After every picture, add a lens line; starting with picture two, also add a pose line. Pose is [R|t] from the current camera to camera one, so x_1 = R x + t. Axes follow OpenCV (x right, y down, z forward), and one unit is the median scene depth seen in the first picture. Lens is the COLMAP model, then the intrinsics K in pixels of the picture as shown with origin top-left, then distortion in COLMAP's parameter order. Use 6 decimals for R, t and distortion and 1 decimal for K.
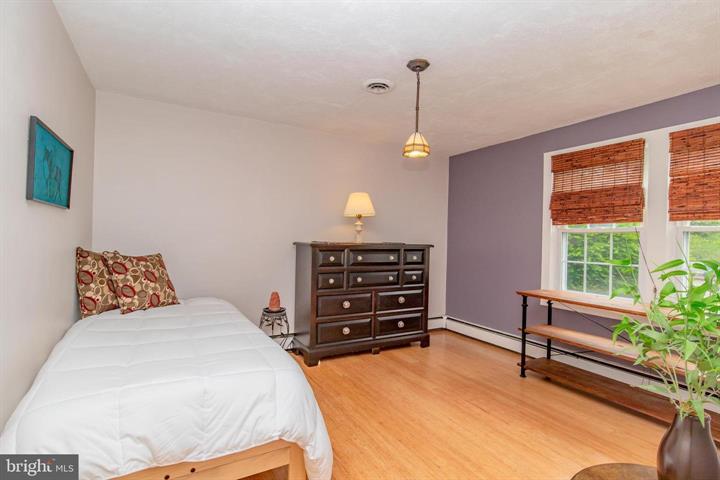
lens RADIAL K [[354.7, 0, 361.9], [0, 354.7, 239.2], [0, 0, 1]] dist [-0.006738, 0.000810]
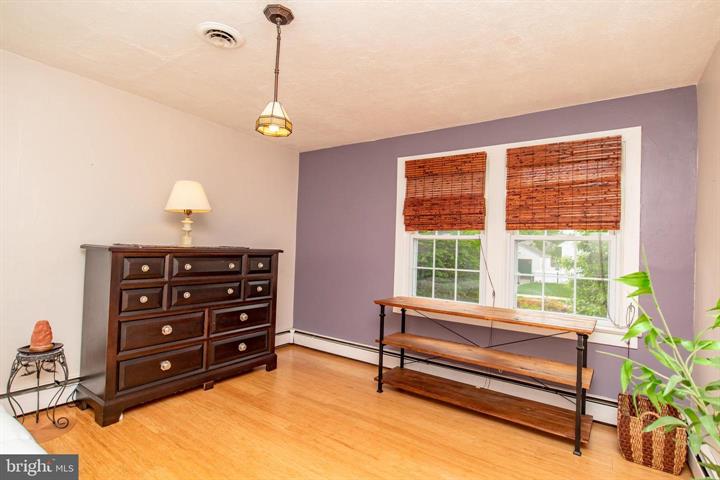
lens RADIAL K [[354.7, 0, 362.4], [0, 354.7, 241.3], [0, 0, 1]] dist [-0.006738, 0.000810]
pose [[0.898860, 0.017454, 0.437888, -0.003508], [-0.014561, 0.999844, -0.009963, 0.000837], [-0.437994, 0.002580, 0.898974, 0.172302]]
